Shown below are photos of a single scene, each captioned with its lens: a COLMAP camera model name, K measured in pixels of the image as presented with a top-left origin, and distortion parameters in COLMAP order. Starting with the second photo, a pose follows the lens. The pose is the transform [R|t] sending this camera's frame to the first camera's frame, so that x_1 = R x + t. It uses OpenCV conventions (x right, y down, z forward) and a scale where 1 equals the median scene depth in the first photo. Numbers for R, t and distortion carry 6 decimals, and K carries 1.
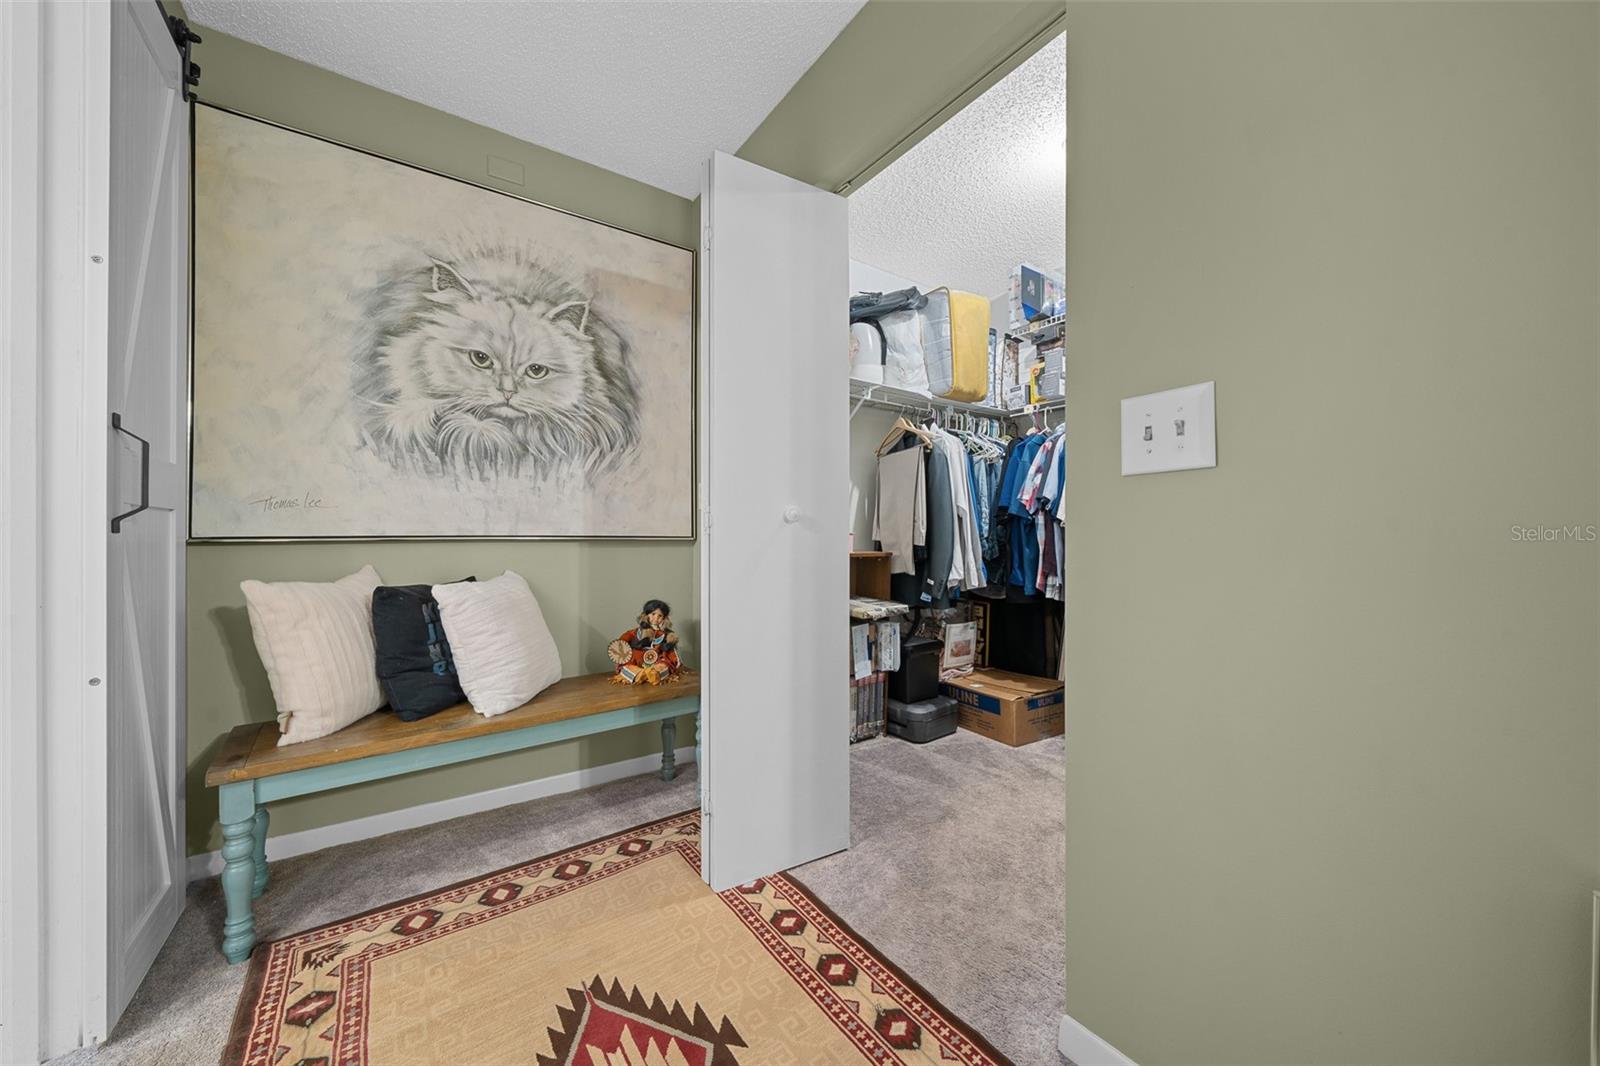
lens RADIAL K [[571.2, 0, 798.1], [0, 571.2, 537.6], [0, 0, 1]] dist [-0.000760, -0.000077]
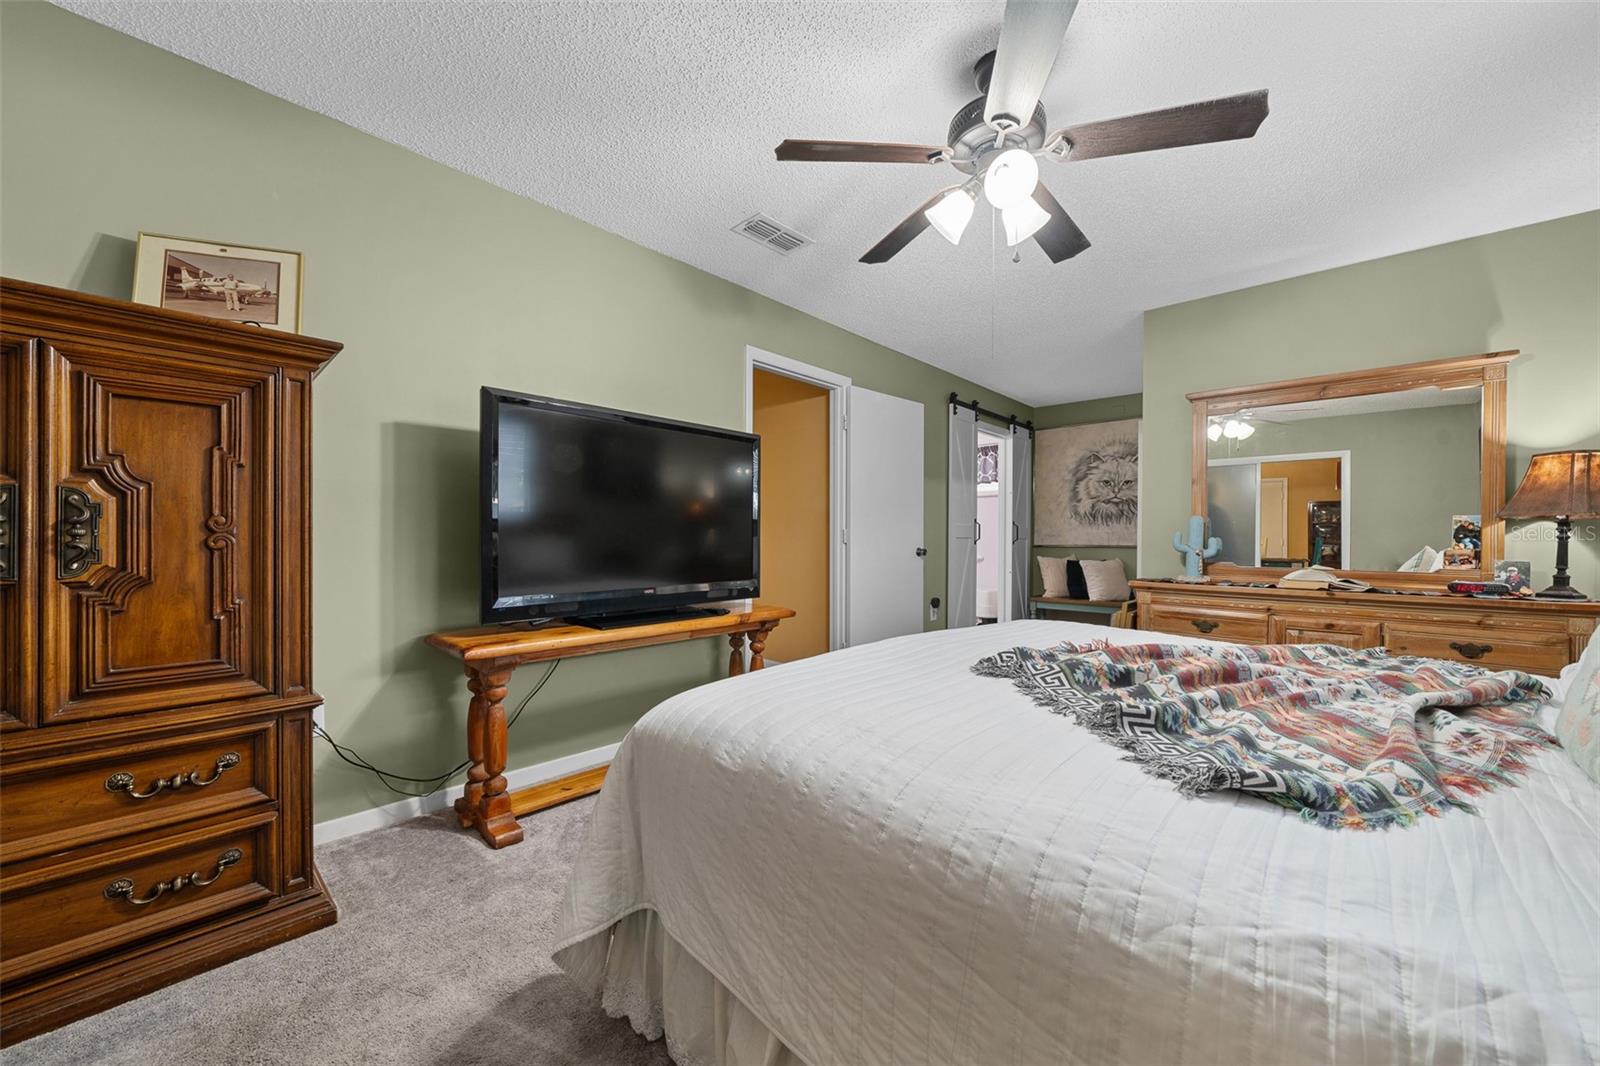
lens RADIAL K [[571.2, 0, 798.1], [0, 571.2, 537.6], [0, 0, 1]] dist [-0.000760, -0.000077]
pose [[0.223587, -0.002256, -0.974681, 1.976232], [-0.002163, 0.999994, -0.002811, -0.032401], [0.974682, 0.002736, 0.223581, -1.191106]]
